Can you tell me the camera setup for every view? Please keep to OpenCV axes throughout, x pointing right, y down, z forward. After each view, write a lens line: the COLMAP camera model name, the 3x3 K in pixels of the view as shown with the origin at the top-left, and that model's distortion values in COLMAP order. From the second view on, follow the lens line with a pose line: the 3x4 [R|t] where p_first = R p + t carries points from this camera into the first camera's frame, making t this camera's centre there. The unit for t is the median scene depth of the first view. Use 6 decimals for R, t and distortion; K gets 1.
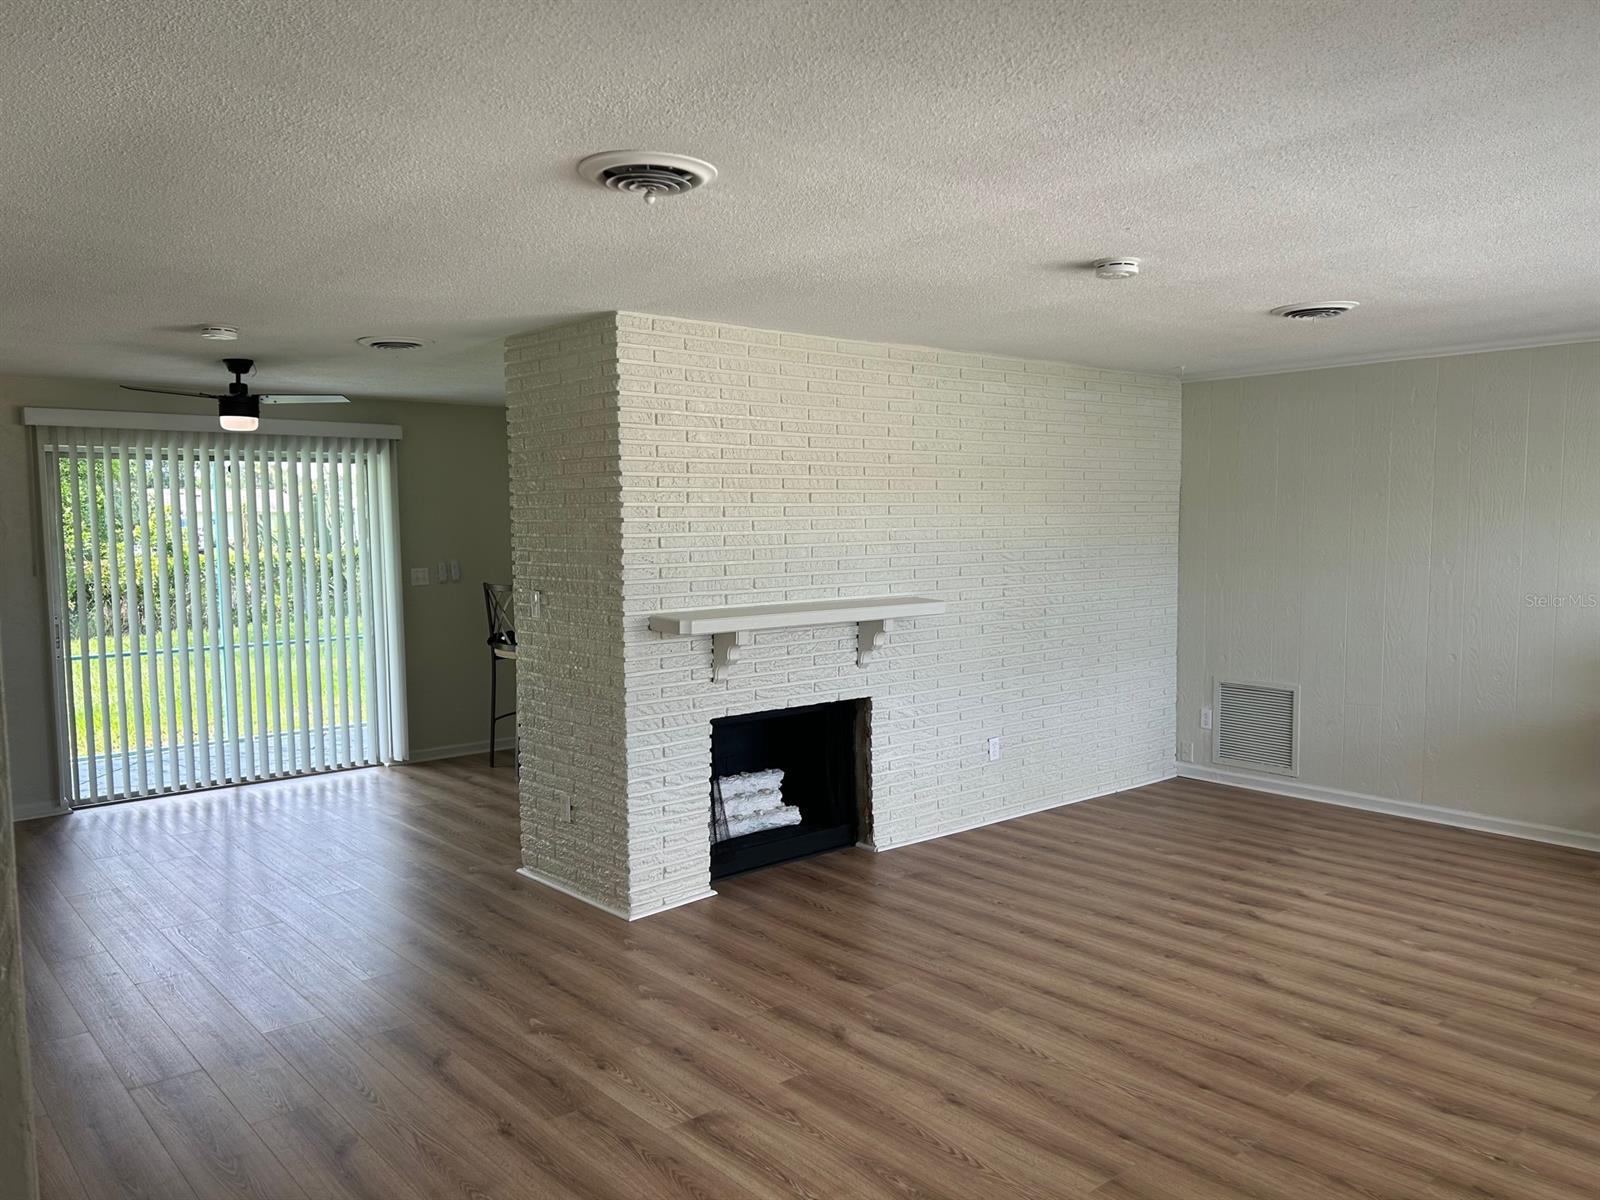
lens RADIAL K [[1195.0, 0, 805.1], [0, 1195.0, 599.2], [0, 0, 1]] dist [0.061525, -0.071649]
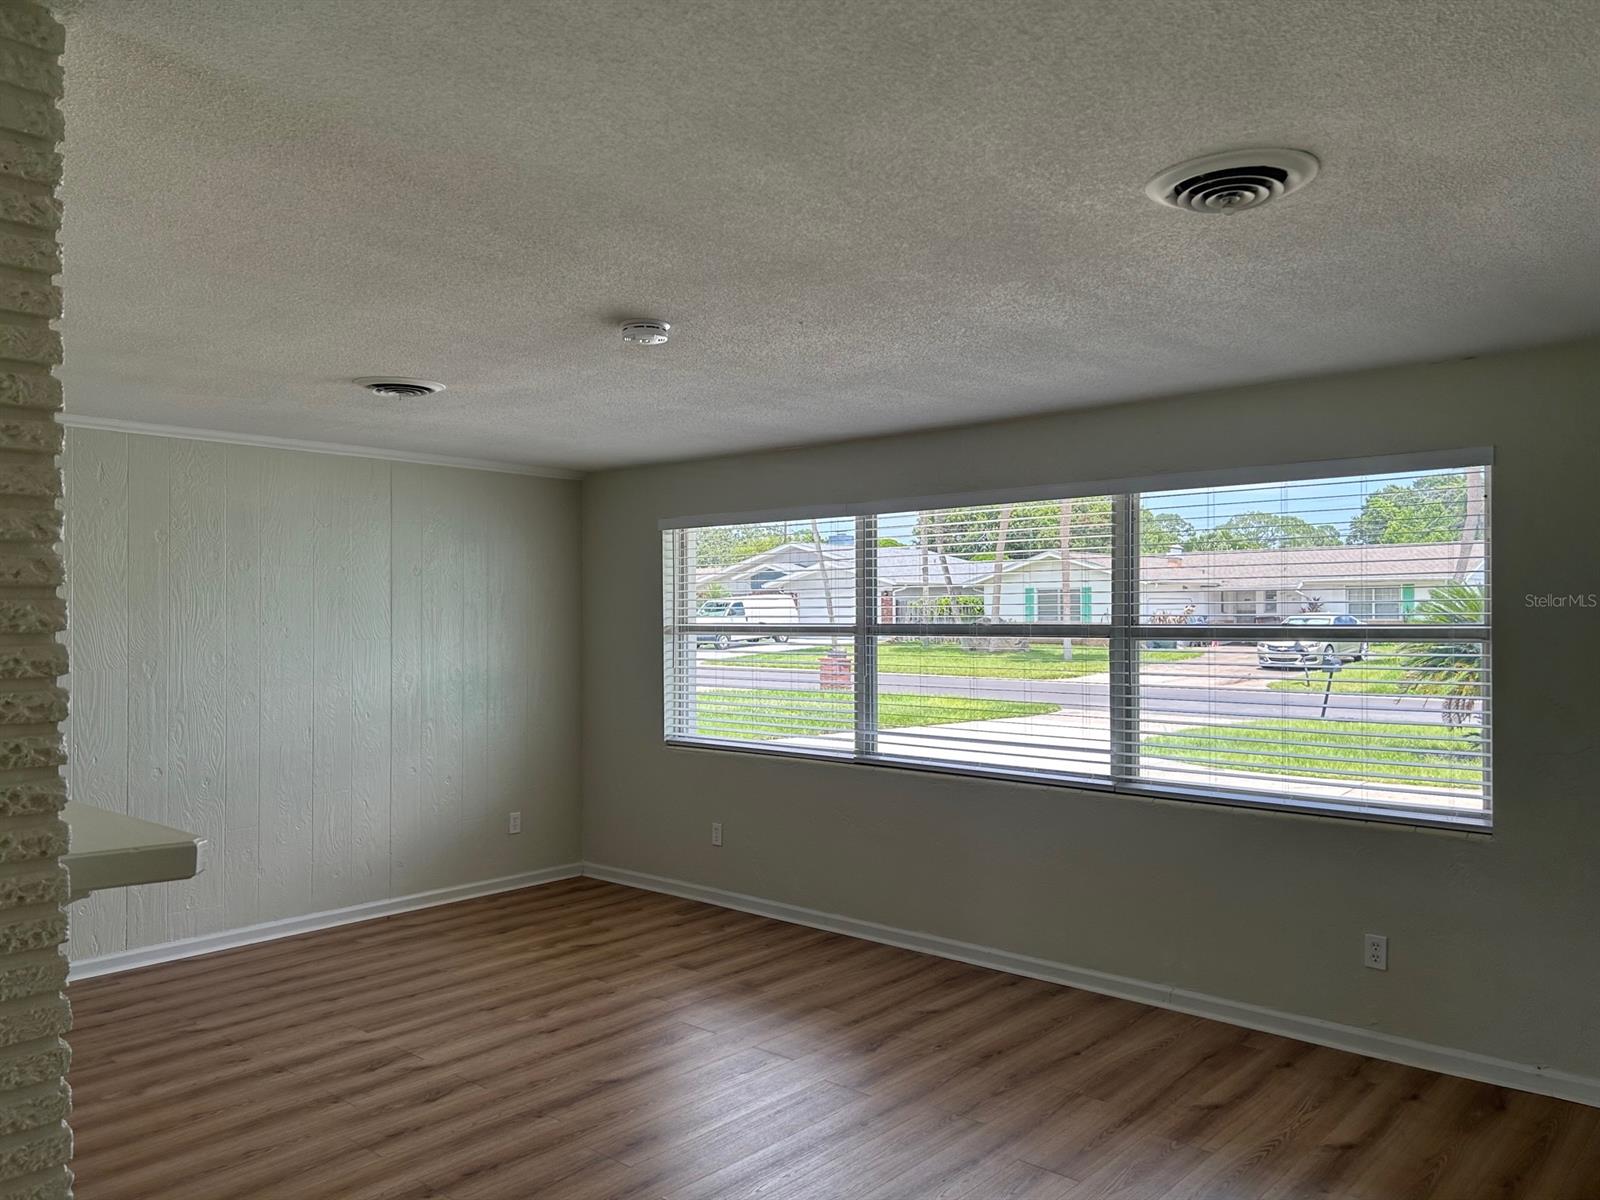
lens RADIAL K [[1195.0, 0, 804.1], [0, 1195.0, 597.1], [0, 0, 1]] dist [0.061525, -0.071649]
pose [[-0.129815, 0.020430, 0.991328, -0.517918], [0.074513, 0.997162, -0.010792, -0.044239], [-0.988734, 0.072466, -0.130969, 0.794263]]
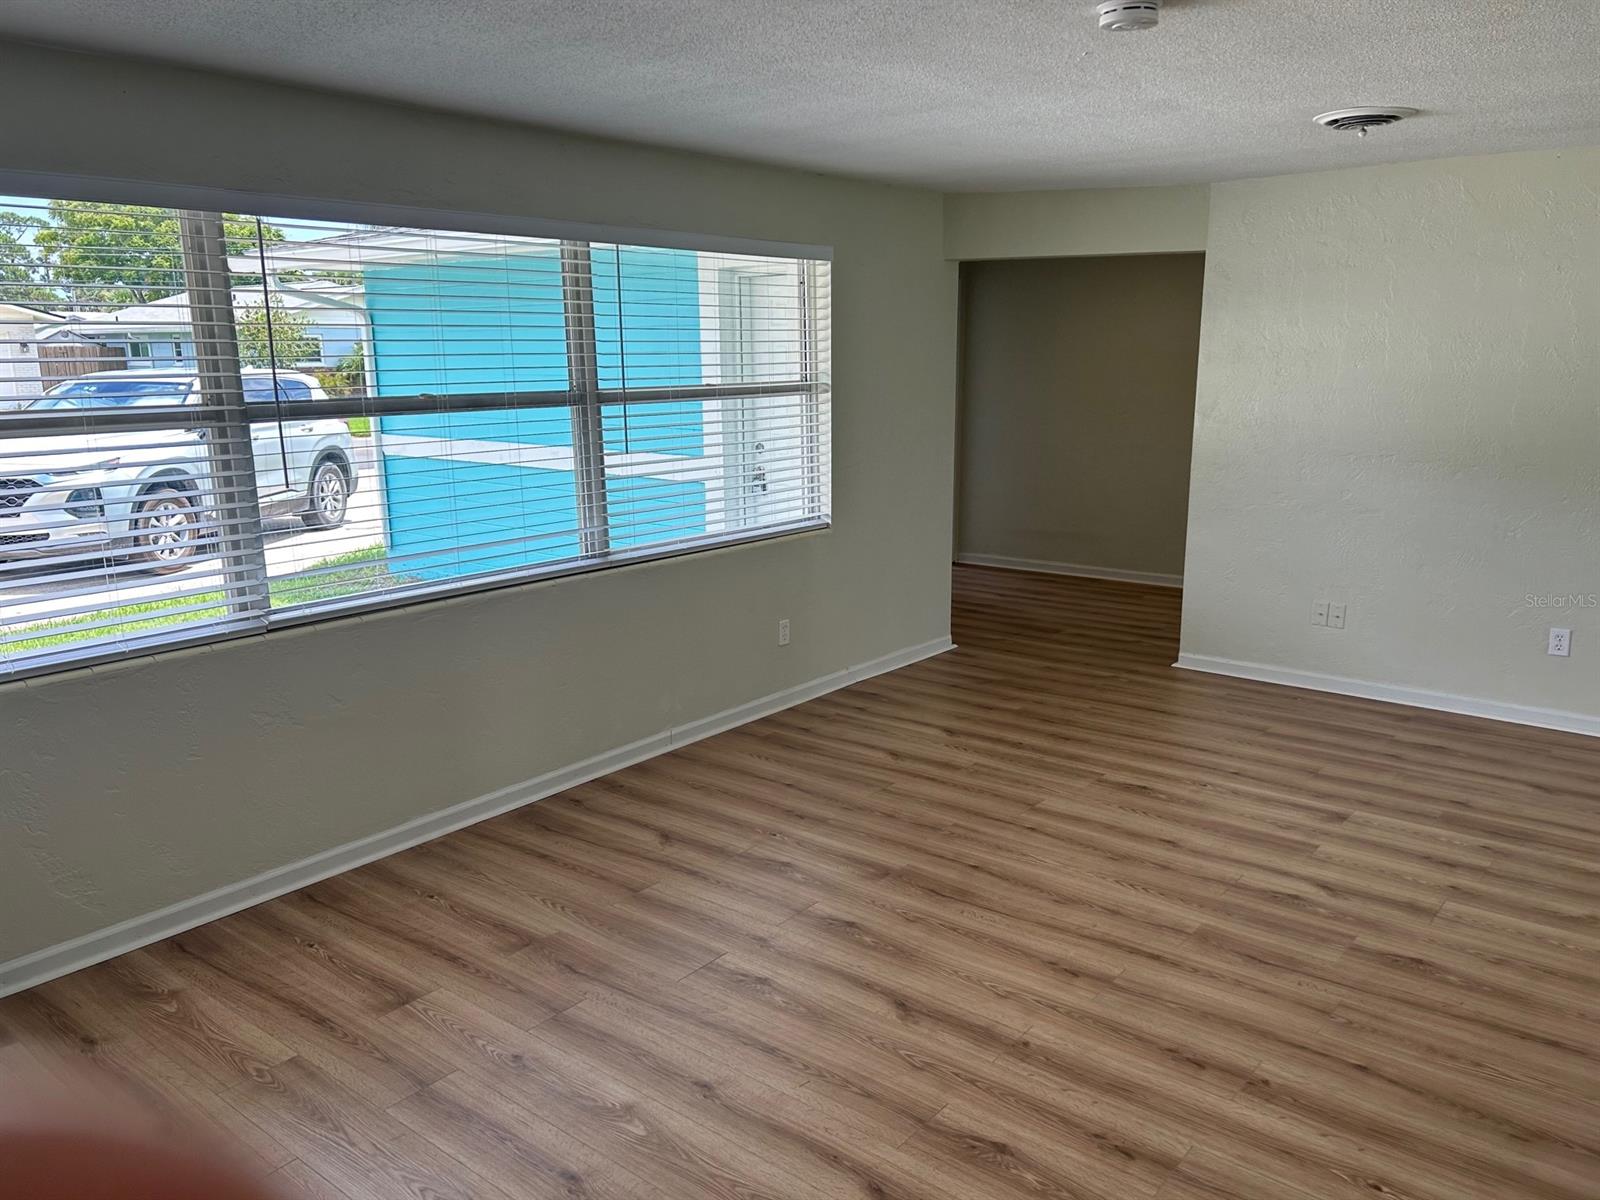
lens RADIAL K [[1195.0, 0, 805.9], [0, 1195.0, 605.6], [0, 0, 1]] dist [0.061525, -0.071649]
pose [[-0.984024, 0.057032, -0.168654, 0.457988], [0.008472, 0.961229, 0.275623, -0.106281], [0.177834, 0.269791, -0.946355, 1.363364]]
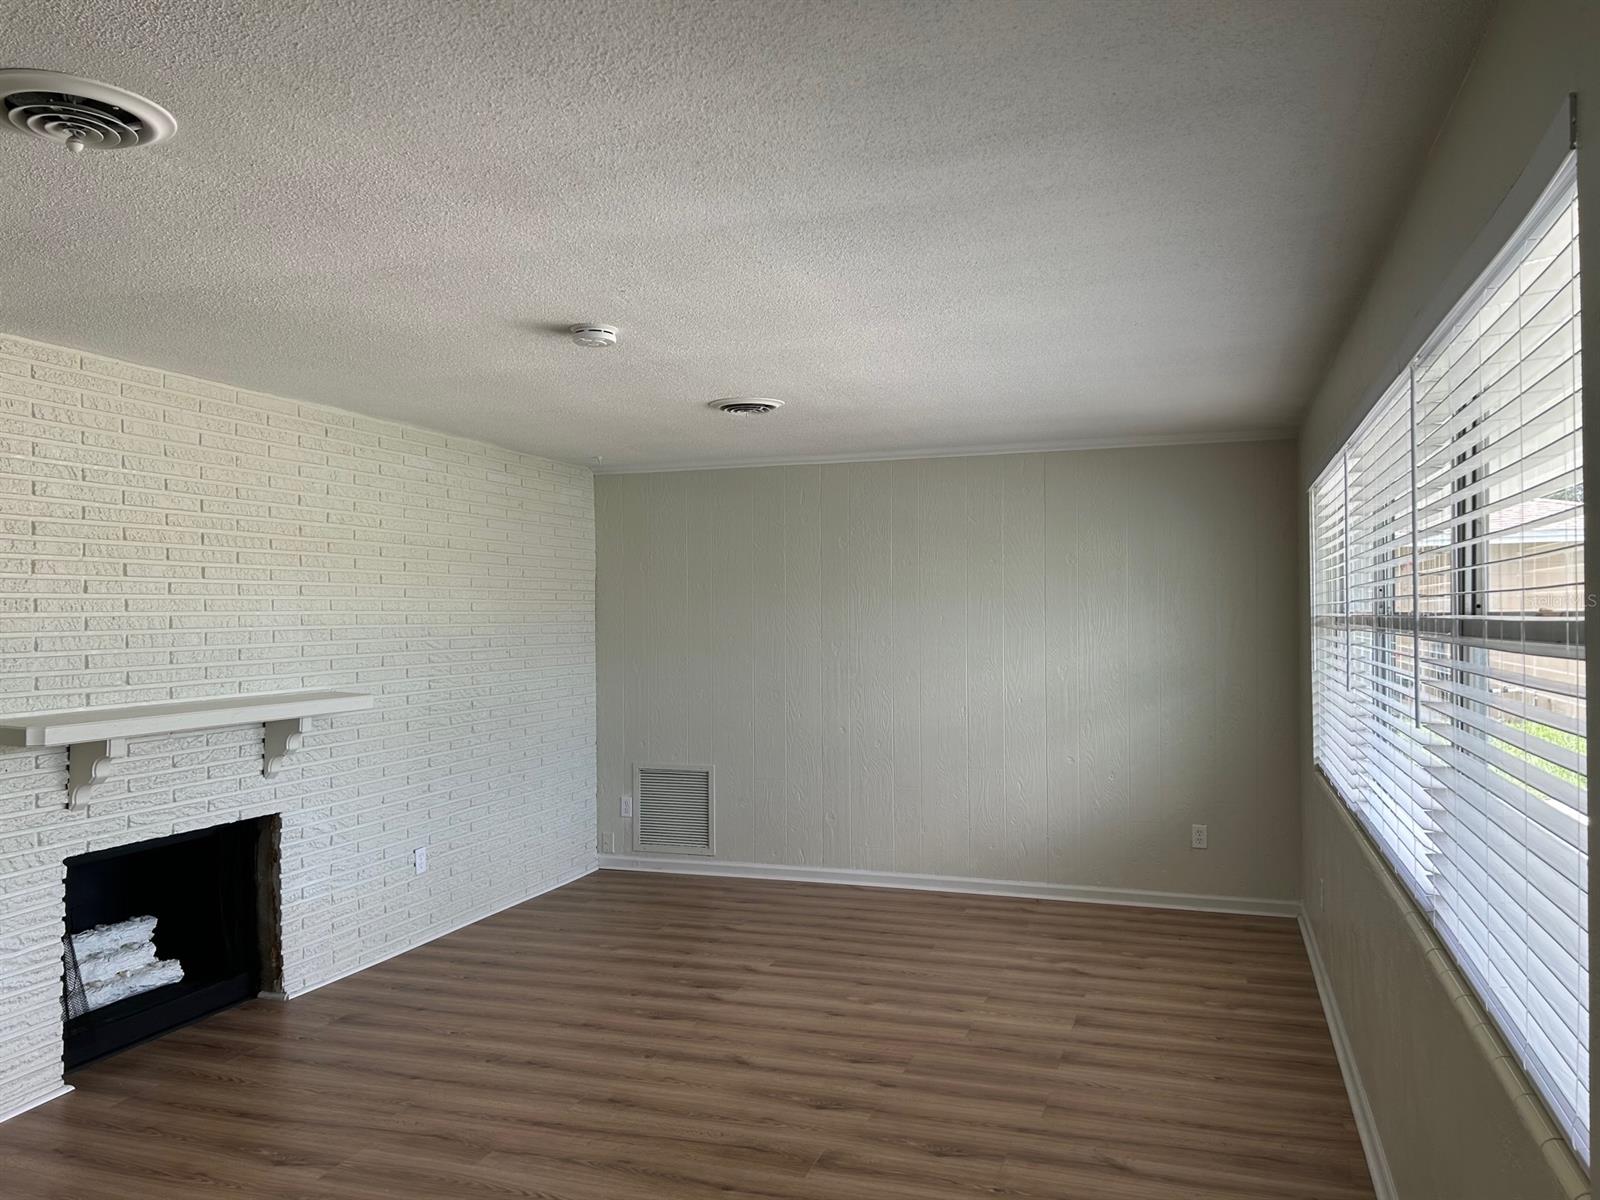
lens RADIAL K [[1195.0, 0, 810.4], [0, 1195.0, 604.5], [0, 0, 1]] dist [0.061525, -0.071649]
pose [[0.858307, 0.004906, 0.513113, -0.068863], [0.037207, 0.996727, -0.071769, 0.012636], [-0.511785, 0.080691, 0.855316, 0.083252]]
